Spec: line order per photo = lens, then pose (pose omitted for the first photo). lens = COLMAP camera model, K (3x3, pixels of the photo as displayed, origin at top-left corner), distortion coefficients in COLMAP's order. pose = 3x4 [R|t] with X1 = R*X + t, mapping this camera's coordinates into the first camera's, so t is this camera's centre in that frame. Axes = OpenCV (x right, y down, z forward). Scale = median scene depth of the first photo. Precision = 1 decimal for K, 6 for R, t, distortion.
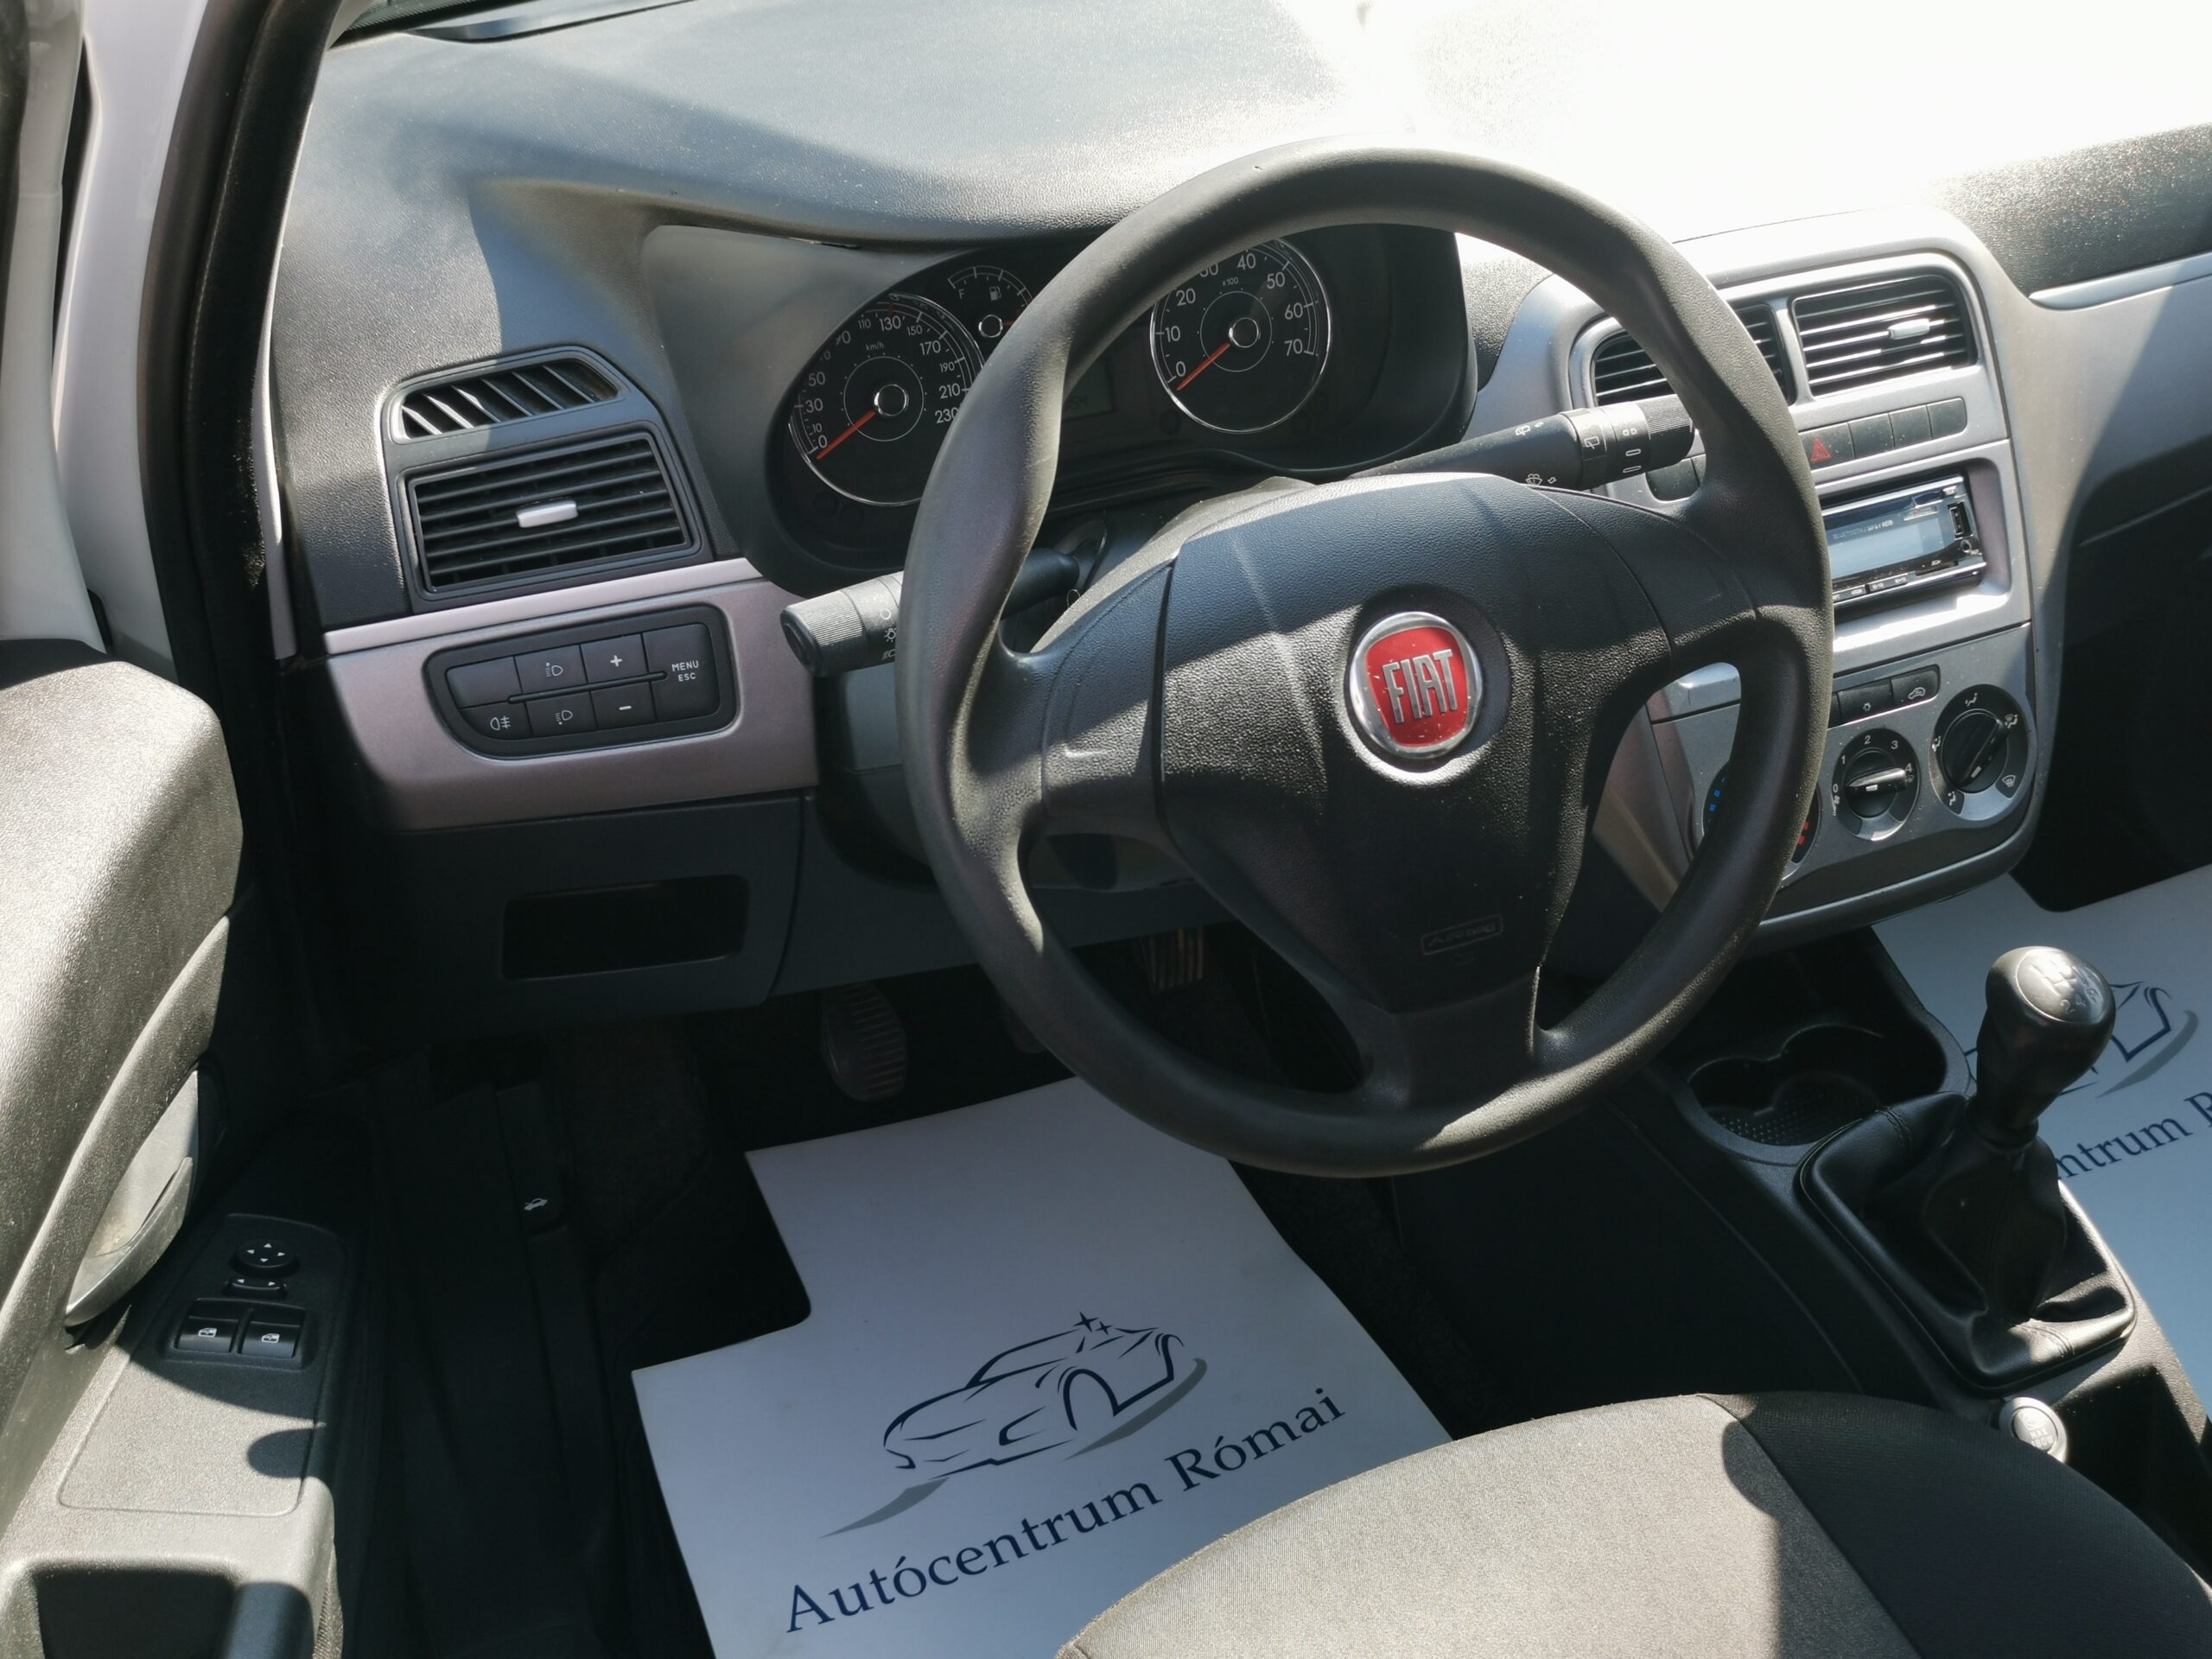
lens RADIAL K [[2527.3, 0, 1157.6], [0, 2527.3, 783.7], [0, 0, 1]] dist [0.029723, 0.000000]
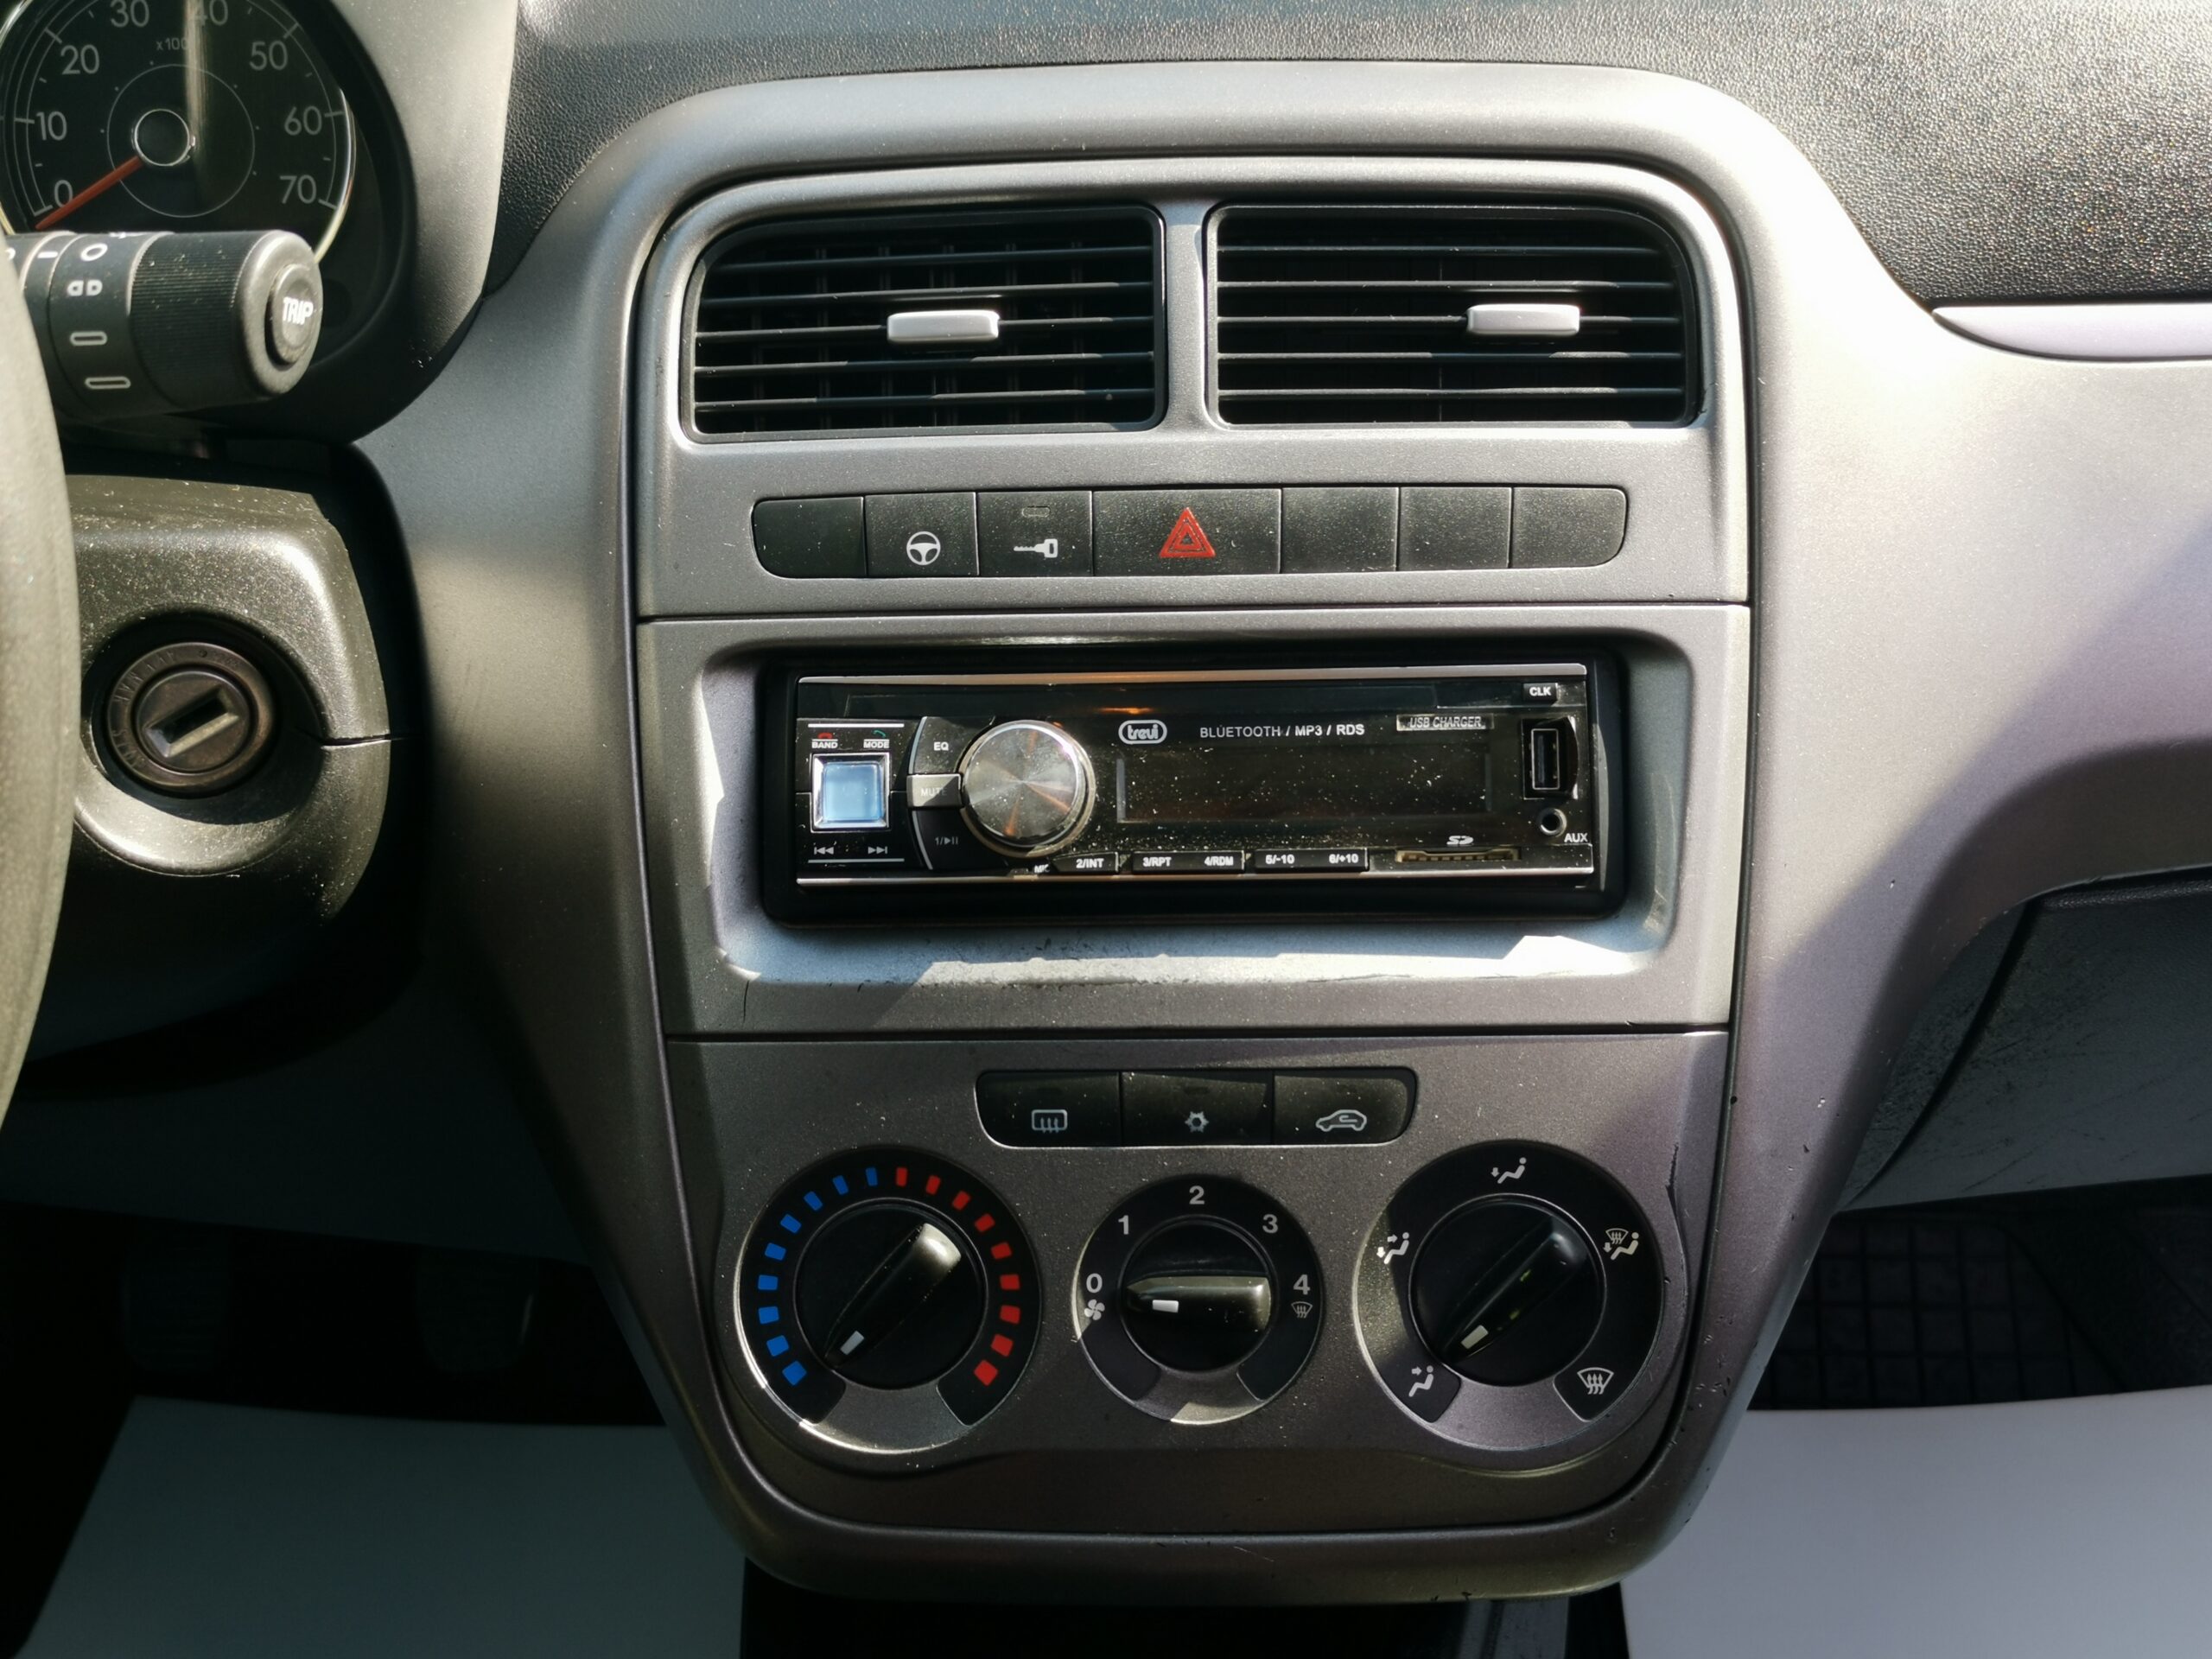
lens RADIAL K [[2527.3, 0, 1134.4], [0, 2527.3, 796.9], [0, 0, 1]] dist [0.029723, 0.000000]
pose [[0.890388, 0.189388, -0.413934, 0.441431], [-0.221268, 0.974752, -0.029977, -0.069887], [0.397806, 0.118282, 0.909813, 0.586793]]
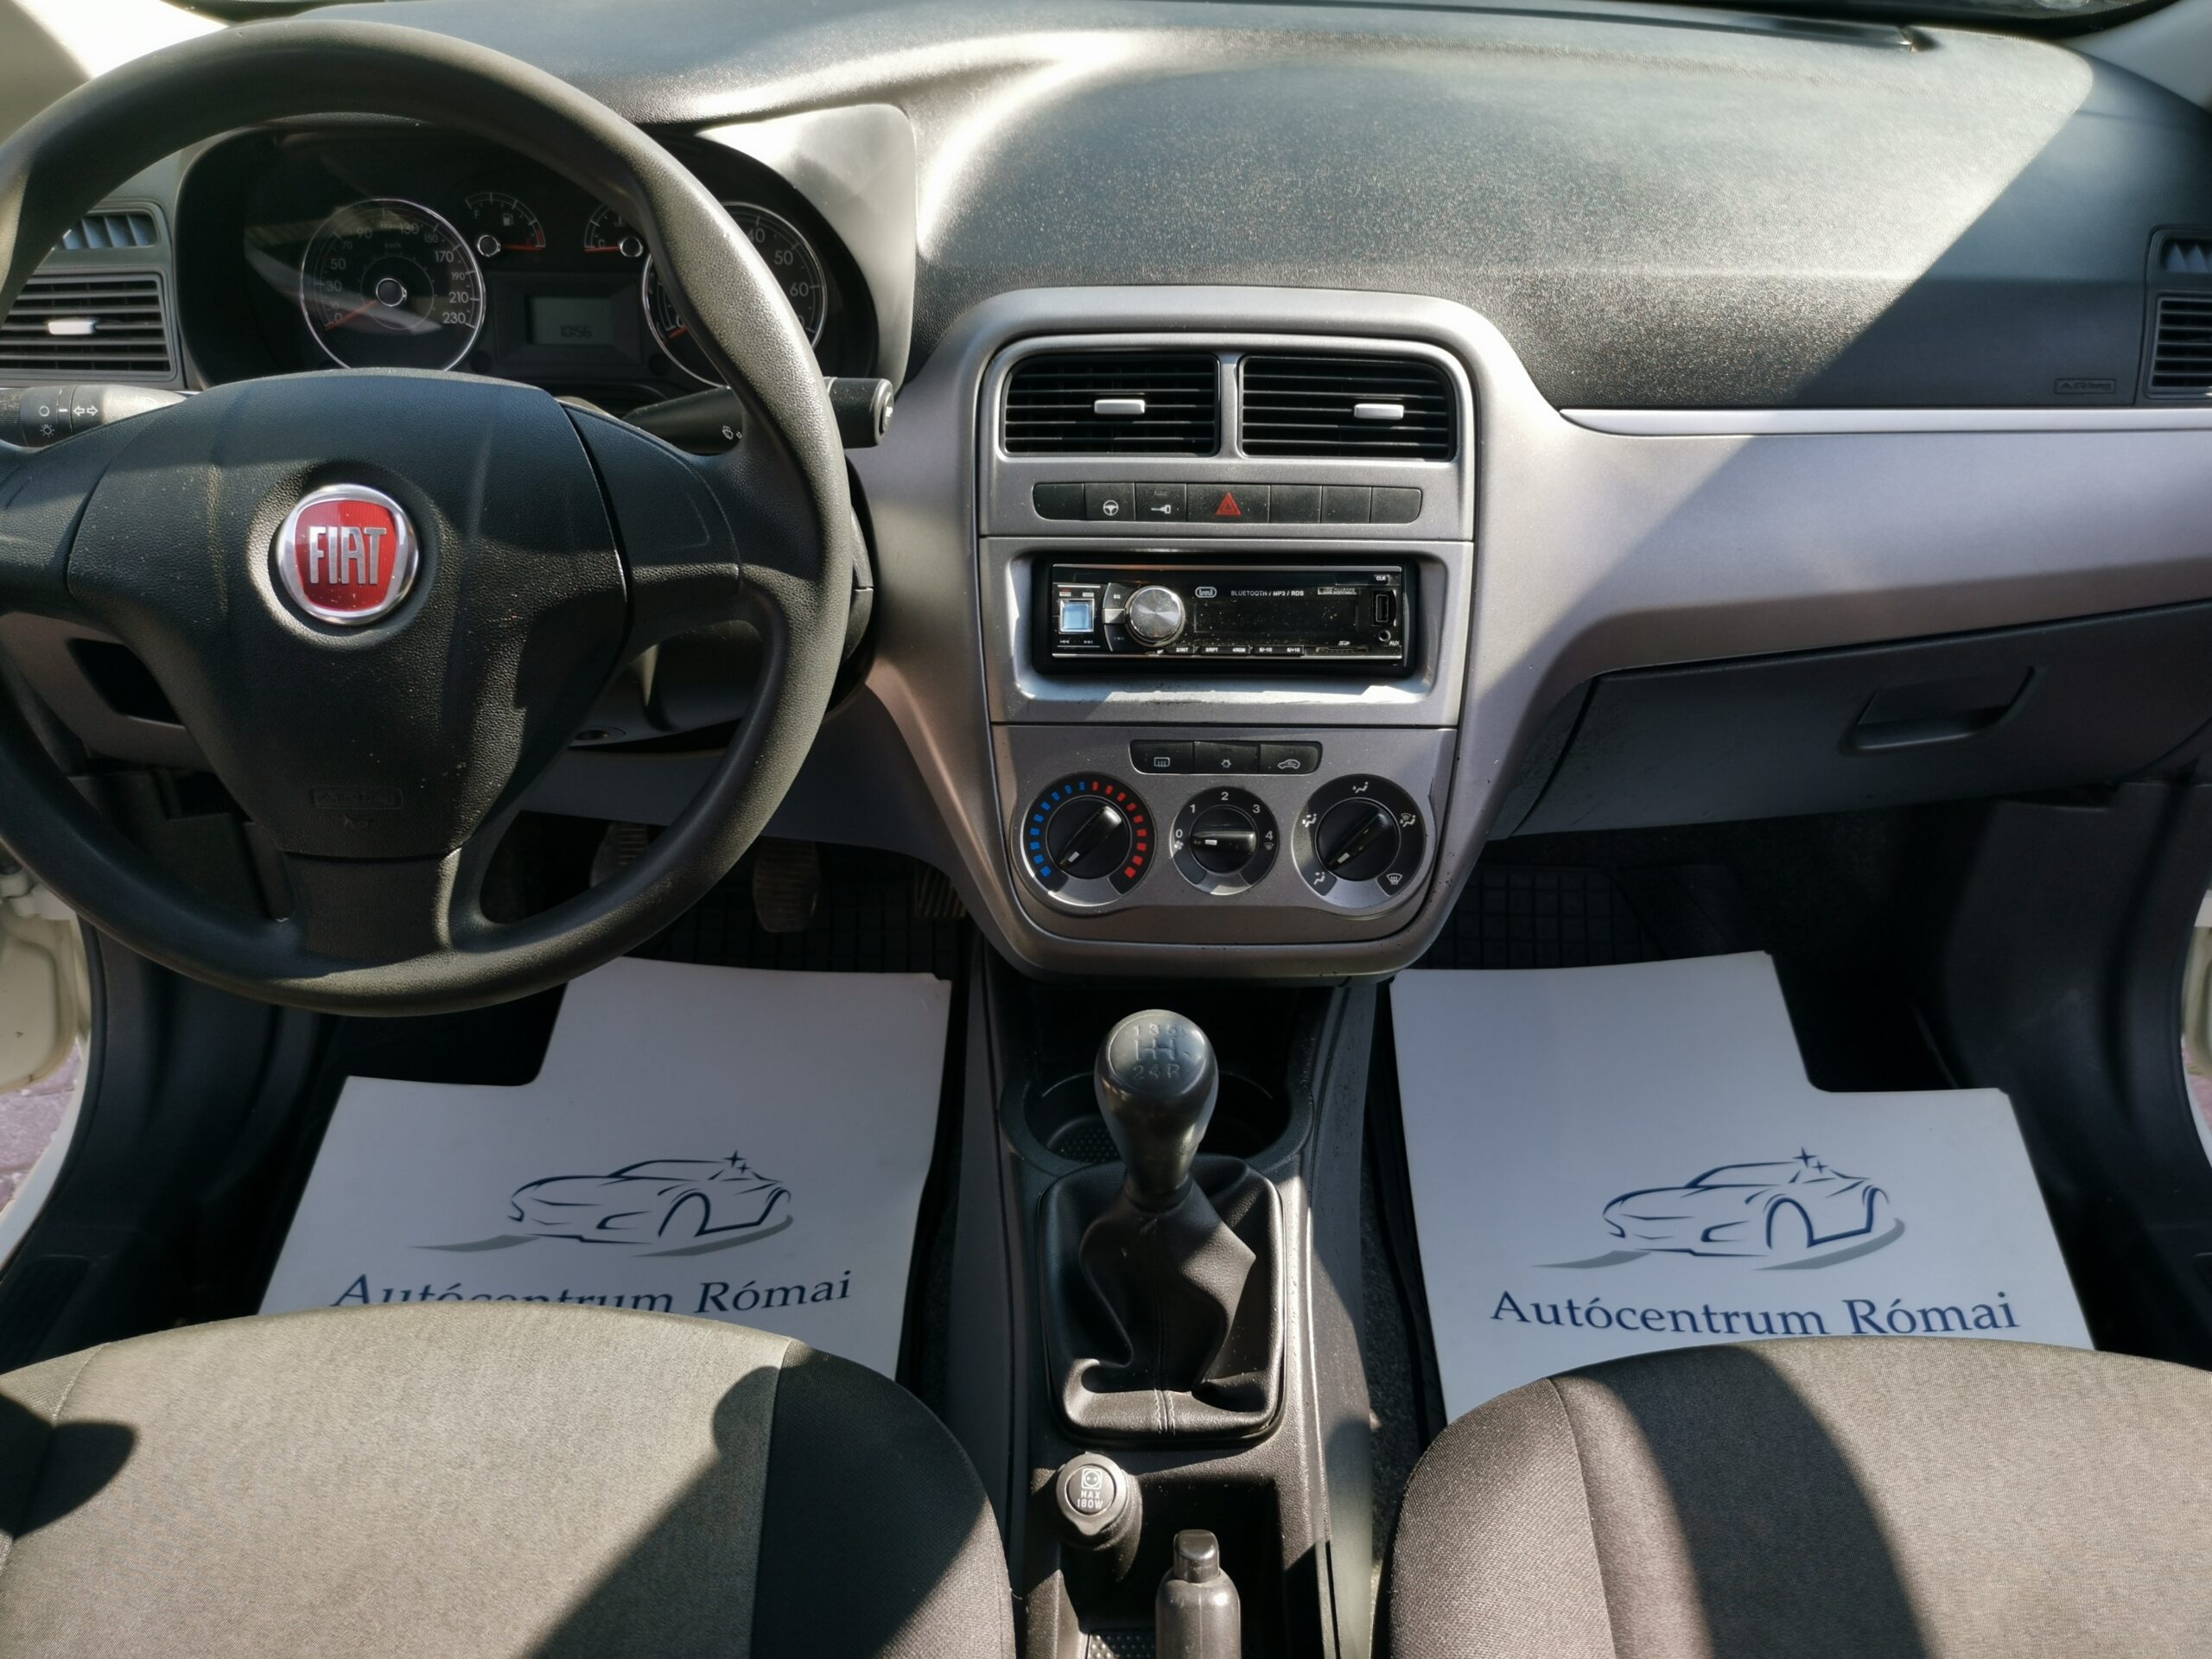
lens RADIAL K [[1901.0, 0, 1140.4], [0, 1901.0, 814.2], [0, 0, 1]] dist [0.039028, -0.077025]
pose [[0.905446, 0.239975, -0.350114, 0.519492], [-0.240787, 0.969672, 0.041921, -0.034351], [0.349556, 0.046346, 0.935768, 0.275994]]
